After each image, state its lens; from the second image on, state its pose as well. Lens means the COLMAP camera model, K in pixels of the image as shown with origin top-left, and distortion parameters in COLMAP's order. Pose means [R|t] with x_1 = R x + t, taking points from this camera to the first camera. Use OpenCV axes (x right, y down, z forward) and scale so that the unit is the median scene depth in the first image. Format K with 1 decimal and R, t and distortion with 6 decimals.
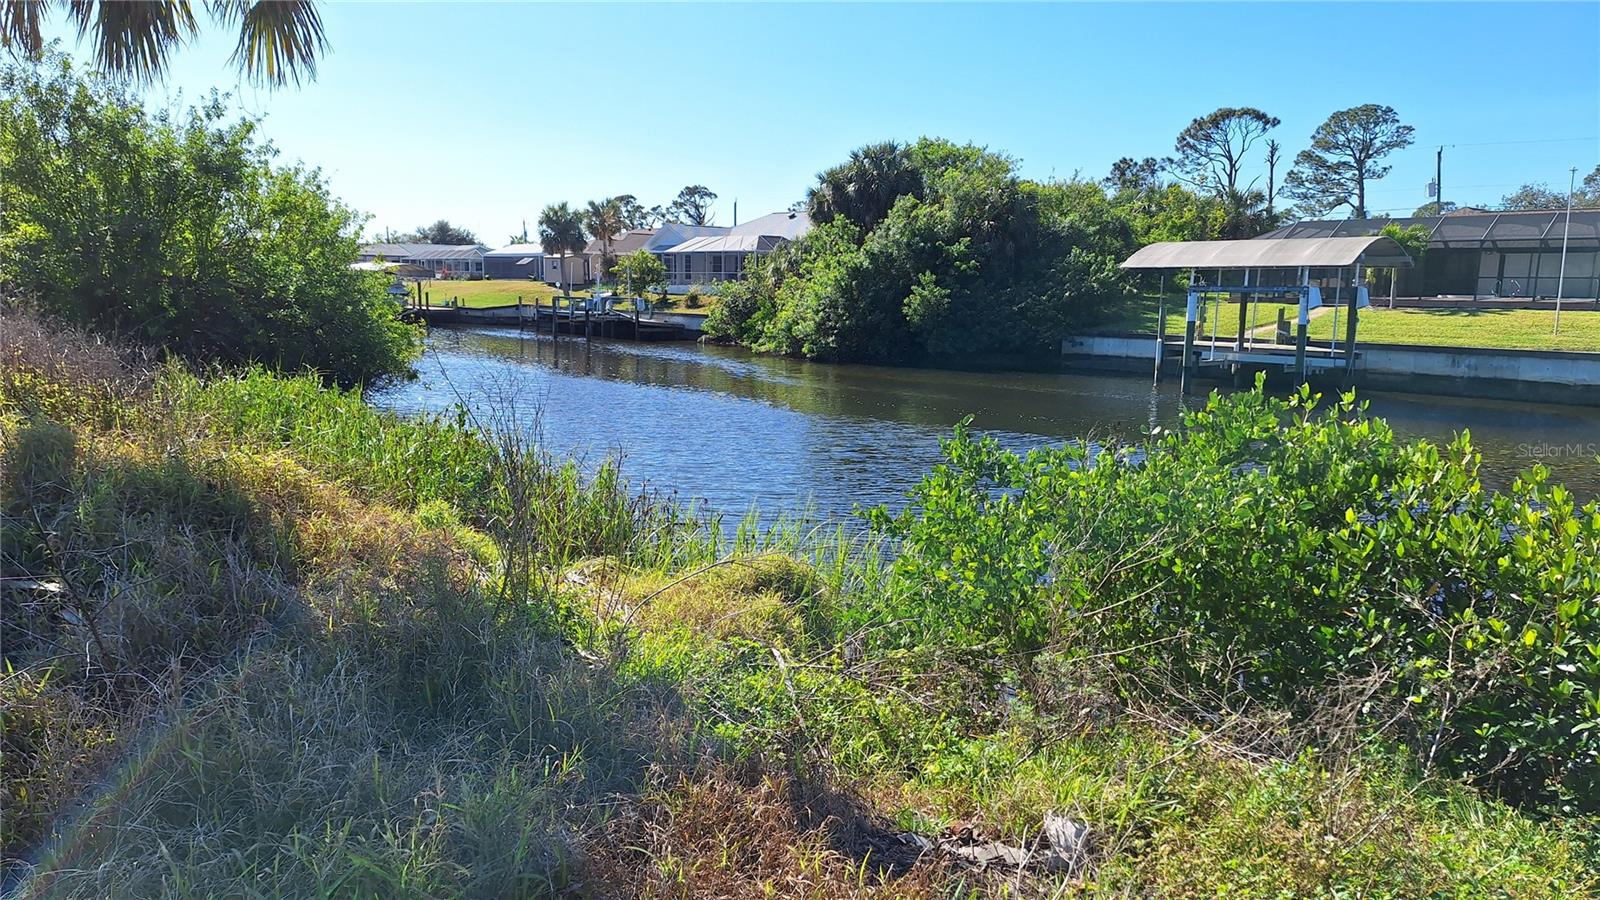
lens RADIAL K [[1052.1, 0, 798.5], [0, 1052.1, 487.8], [0, 0, 1]] dist [0.076105, -0.105975]
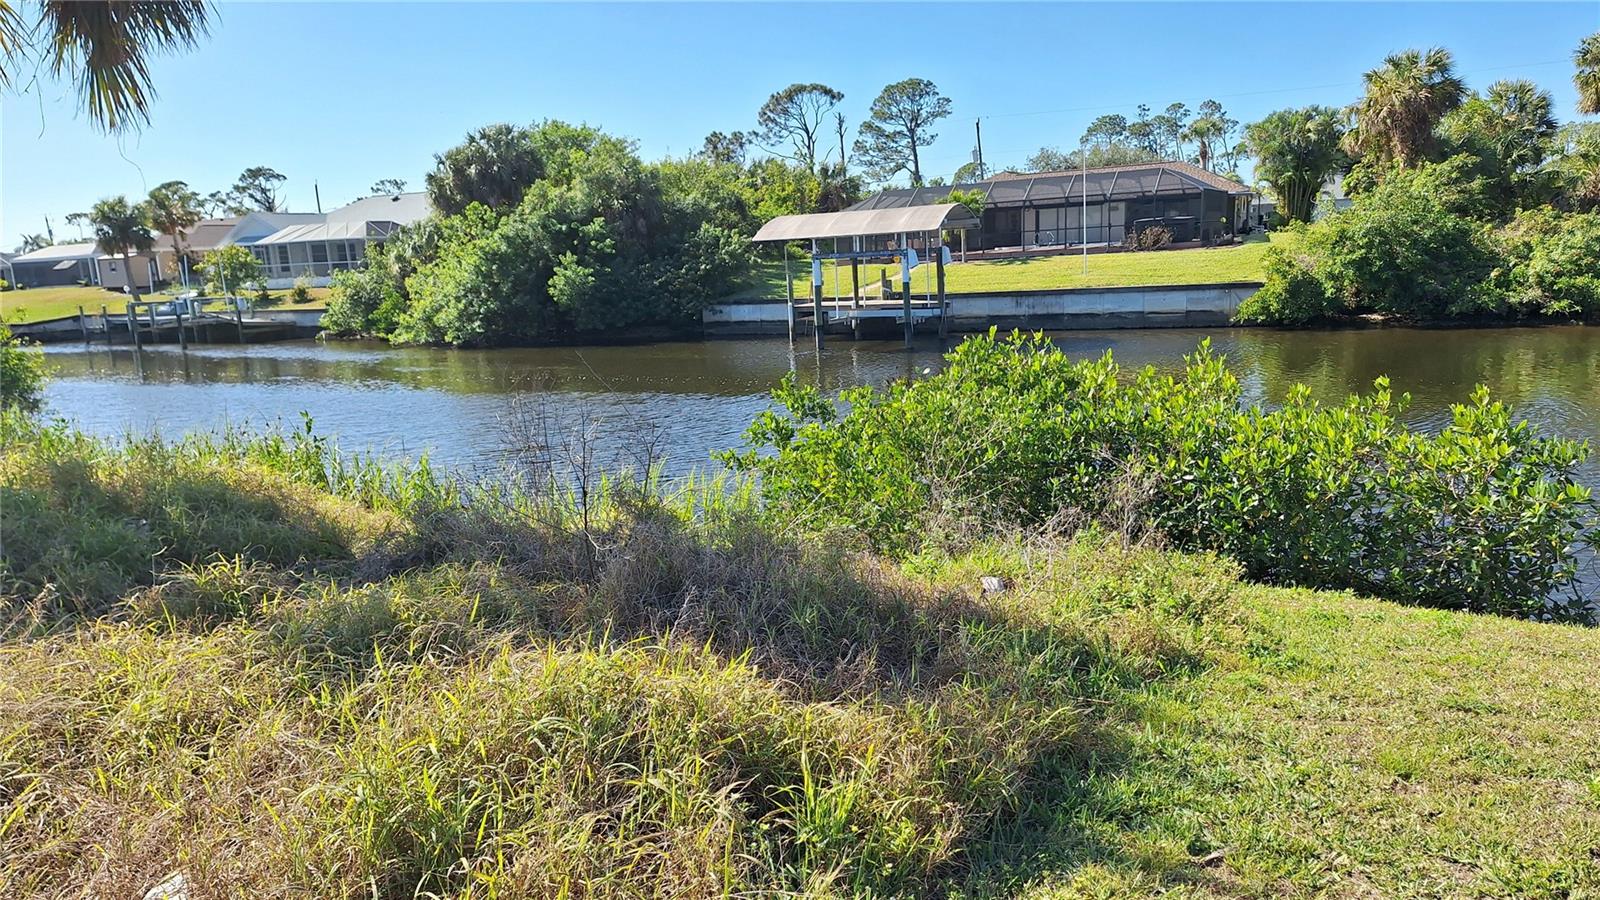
lens RADIAL K [[1044.9, 0, 793.7], [0, 1044.9, 504.4], [0, 0, 1]] dist [0.096958, -0.139877]
pose [[0.932132, -0.139783, 0.334053, -0.041181], [0.126121, 0.990053, 0.062358, 0.001984], [-0.339447, -0.015994, 0.940489, -0.036535]]
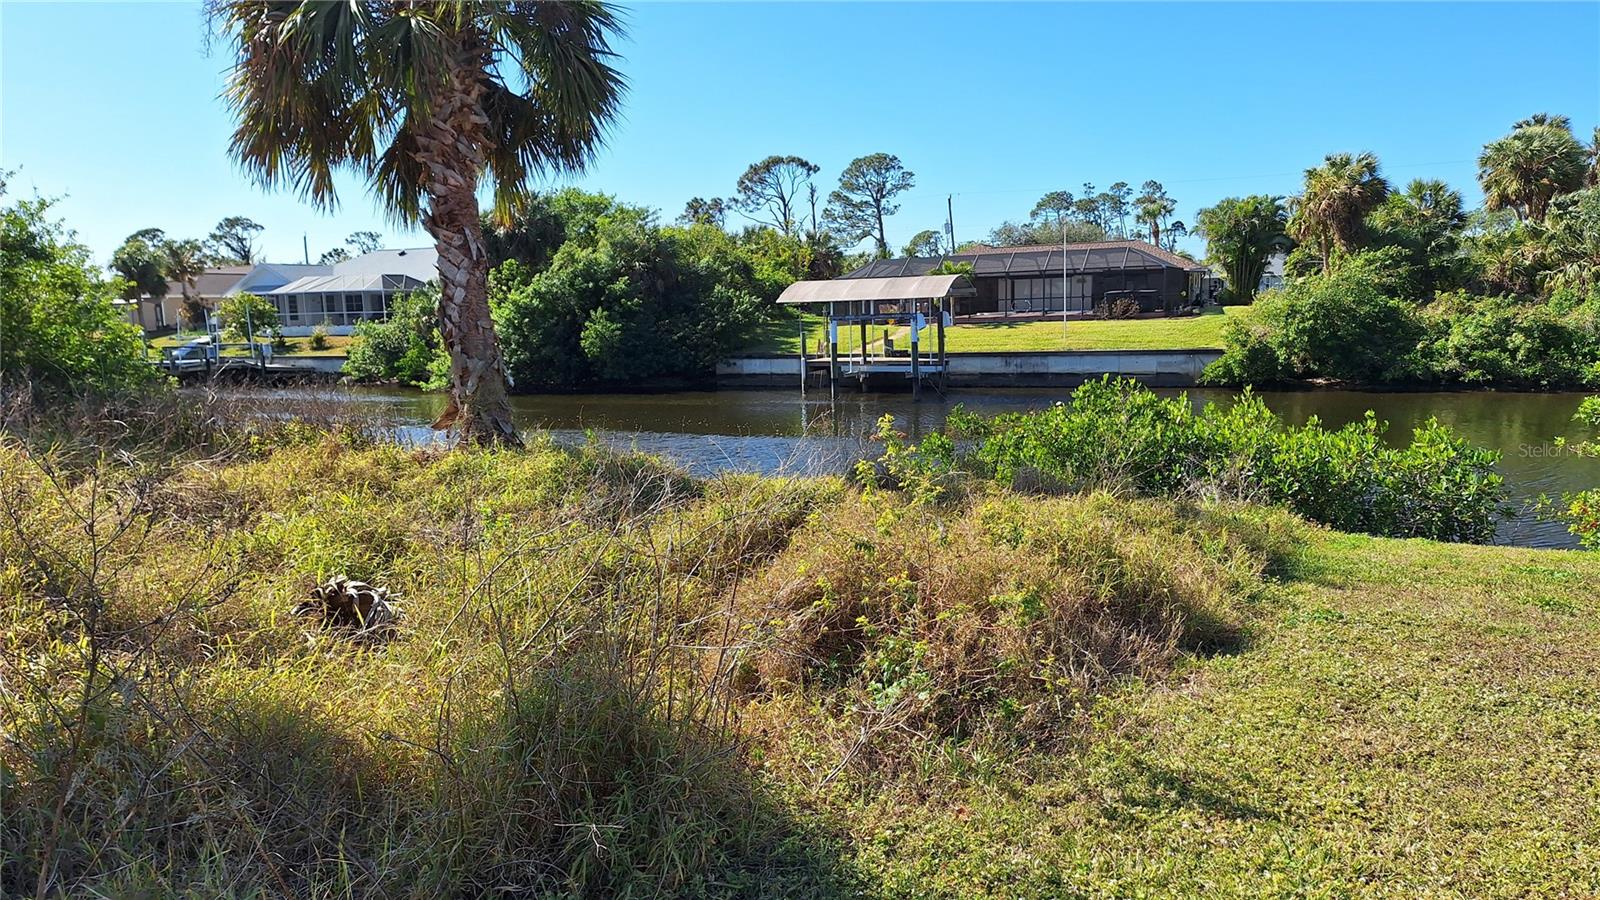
lens RADIAL K [[1052.1, 0, 798.5], [0, 1052.1, 487.8], [0, 0, 1]] dist [0.076105, -0.105975]
pose [[0.912563, -0.104221, 0.395431, -0.120598], [0.113110, 0.993582, 0.000838, 0.006586], [-0.392981, 0.043962, 0.918495, -0.088397]]
